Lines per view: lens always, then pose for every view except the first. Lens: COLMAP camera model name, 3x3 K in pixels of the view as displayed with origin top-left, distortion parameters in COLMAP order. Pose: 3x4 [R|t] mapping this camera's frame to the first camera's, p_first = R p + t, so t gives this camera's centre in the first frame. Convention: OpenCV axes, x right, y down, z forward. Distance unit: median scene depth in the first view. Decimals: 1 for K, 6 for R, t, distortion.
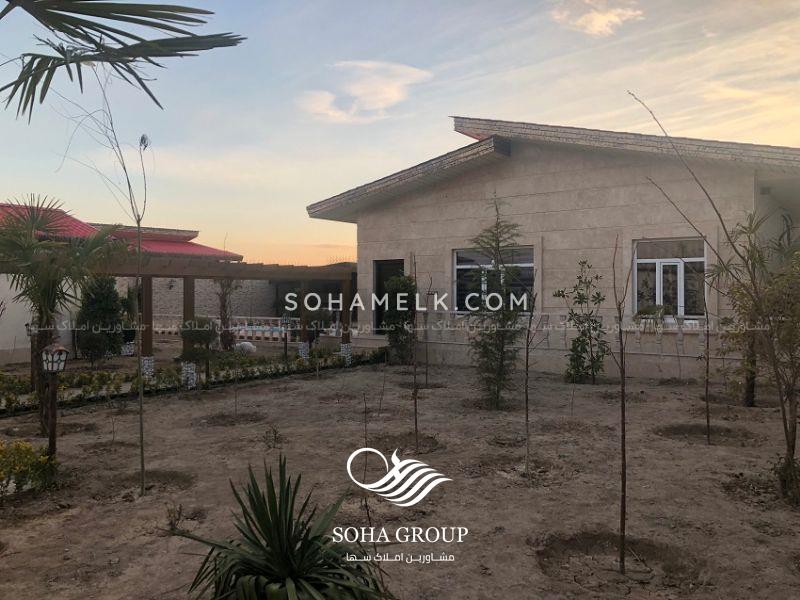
lens RADIAL K [[656.6, 0, 395.6], [0, 656.6, 302.1], [0, 0, 1]] dist [0.035509, -0.035515]
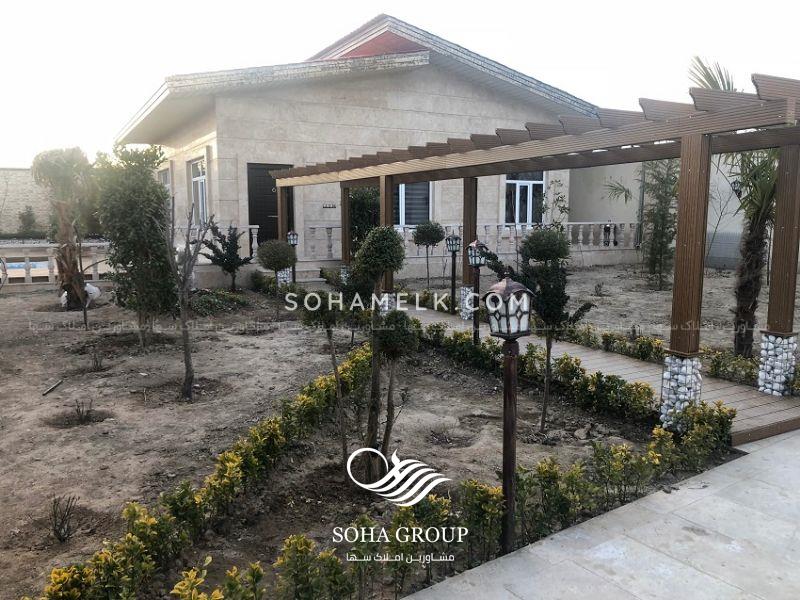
lens RADIAL K [[656.6, 0, 400.4], [0, 656.6, 296.7], [0, 0, 1]] dist [0.035509, -0.035515]
pose [[0.416784, -0.122073, 0.900772, -0.879475], [0.006886, 0.991337, 0.131160, -0.009406], [-0.908979, -0.048463, 0.414014, 0.644083]]
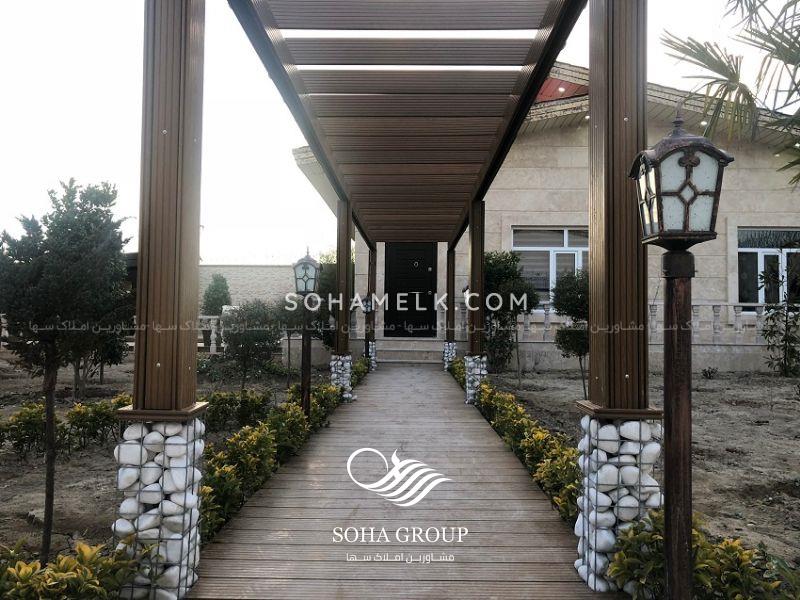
lens RADIAL K [[656.6, 0, 401.8], [0, 656.6, 297.4], [0, 0, 1]] dist [0.035509, -0.035515]
pose [[0.808757, 0.025342, 0.587597, -0.572137], [-0.003253, 0.999249, -0.038619, 0.043463], [-0.588135, 0.029322, 0.808231, 0.518068]]
